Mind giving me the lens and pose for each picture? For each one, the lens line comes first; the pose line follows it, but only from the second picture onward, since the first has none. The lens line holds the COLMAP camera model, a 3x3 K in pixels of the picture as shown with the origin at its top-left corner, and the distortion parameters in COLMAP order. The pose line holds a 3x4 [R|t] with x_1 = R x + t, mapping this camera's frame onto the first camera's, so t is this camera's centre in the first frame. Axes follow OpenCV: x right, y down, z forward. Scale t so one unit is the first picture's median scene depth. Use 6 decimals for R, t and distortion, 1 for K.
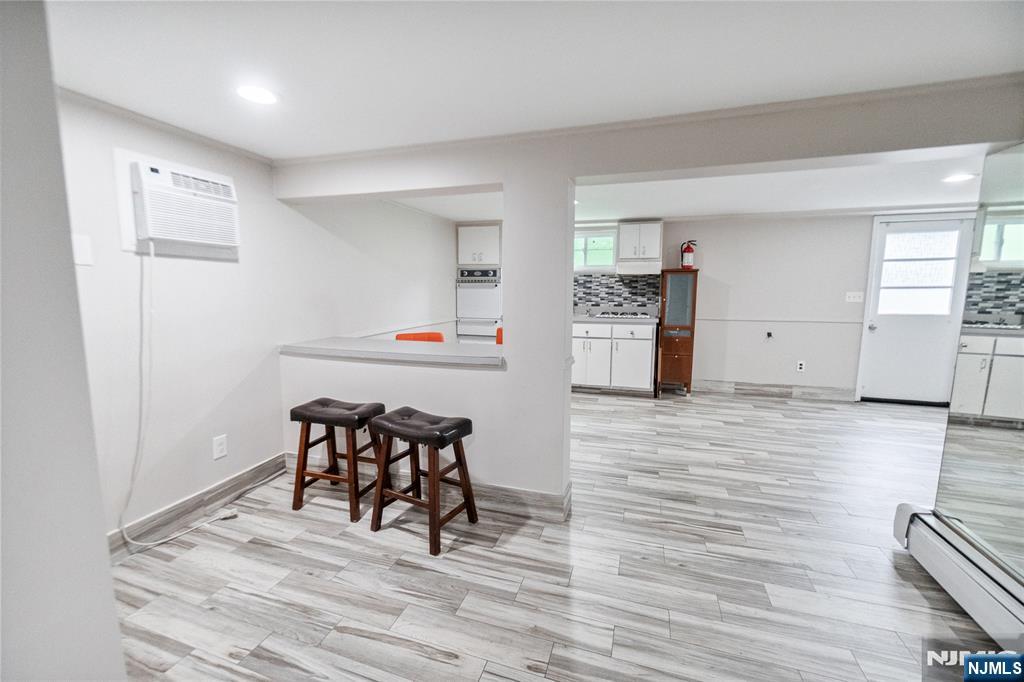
lens RADIAL K [[440.4, 0, 490.3], [0, 440.4, 339.2], [0, 0, 1]] dist [-0.002053, -0.000162]
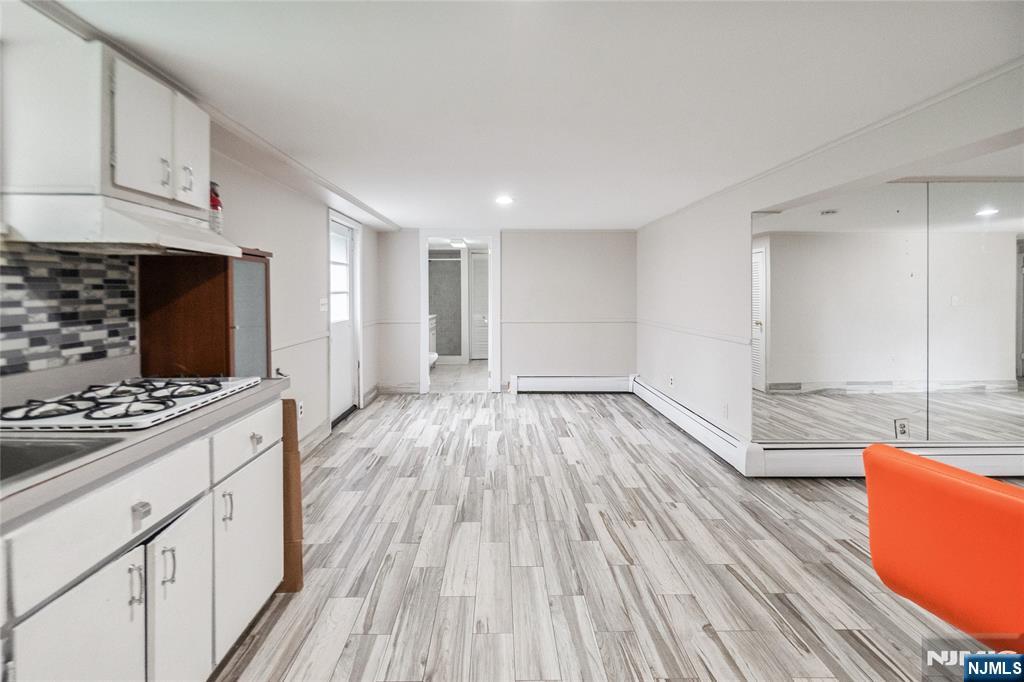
lens RADIAL K [[441.1, 0, 510.0], [0, 441.1, 292.1], [0, 0, 1]] dist [-0.002954, 0.000217]
pose [[-0.358692, 0.000747, 0.933456, -0.032878], [0.113764, 0.992580, 0.042921, -0.107789], [-0.926498, 0.121589, -0.356115, 0.909859]]
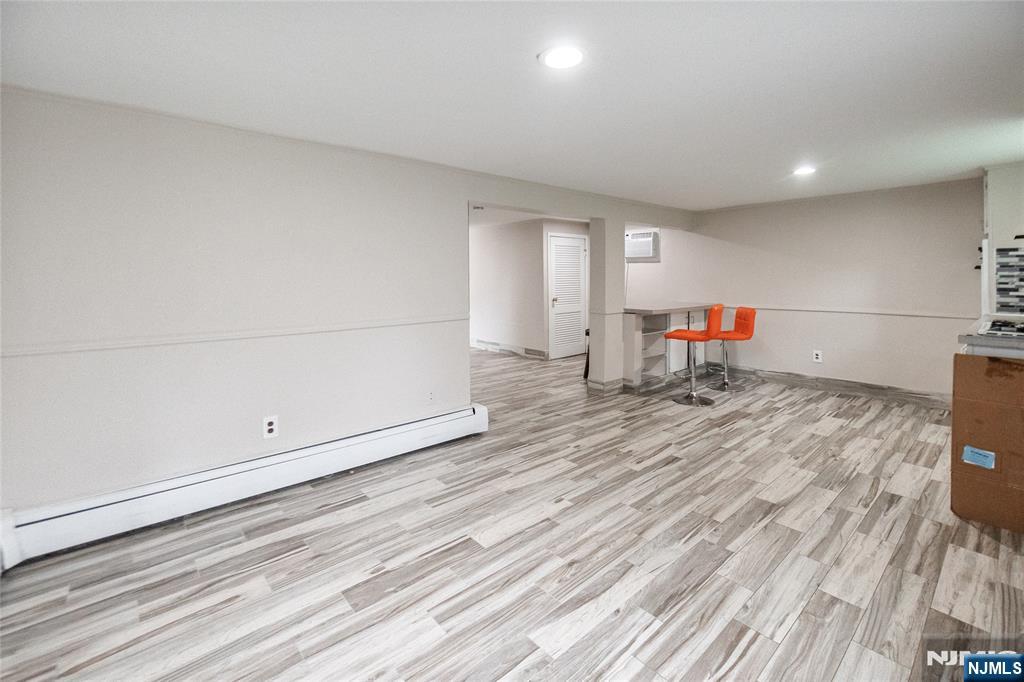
lens RADIAL K [[441.1, 0, 510.0], [0, 441.1, 292.1], [0, 0, 1]] dist [-0.002954, 0.000217]
pose [[-0.500678, 0.031695, -0.865053, 0.968129], [-0.099108, 0.990659, 0.093659, -0.083223], [0.859941, 0.132627, -0.492860, 0.776463]]
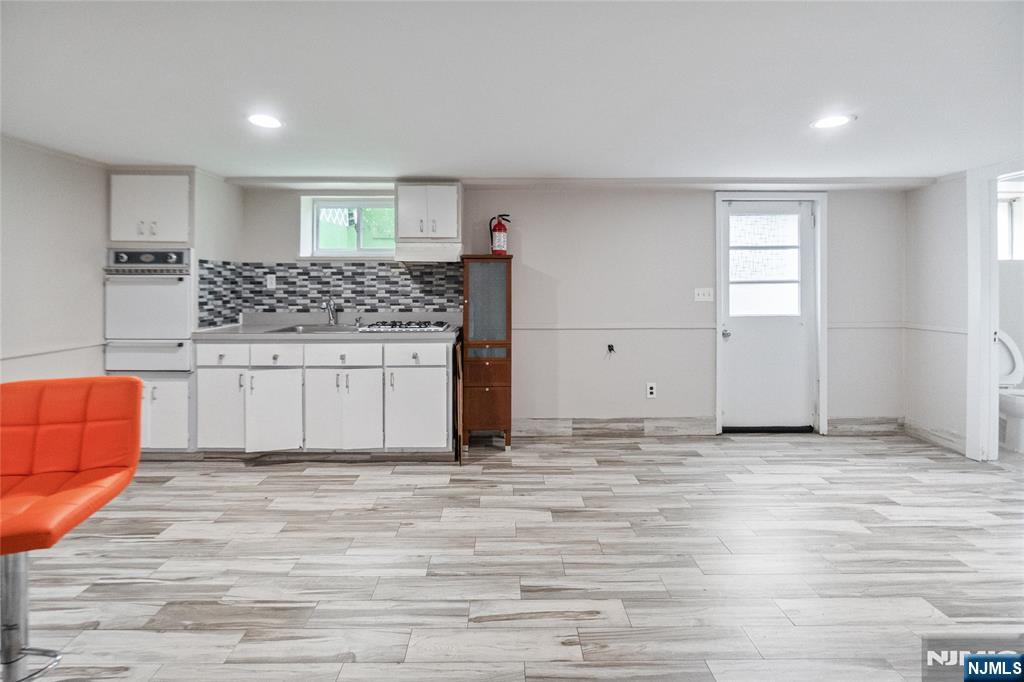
lens RADIAL K [[474.1, 0, 504.2], [0, 474.1, 280.7], [0, 0, 1]] dist [-0.001975, -0.000254]
pose [[0.940940, 0.000979, 0.338572, 0.210711], [0.041311, 0.992192, -0.117678, -0.035249], [-0.336044, 0.124715, 0.933553, 0.326049]]
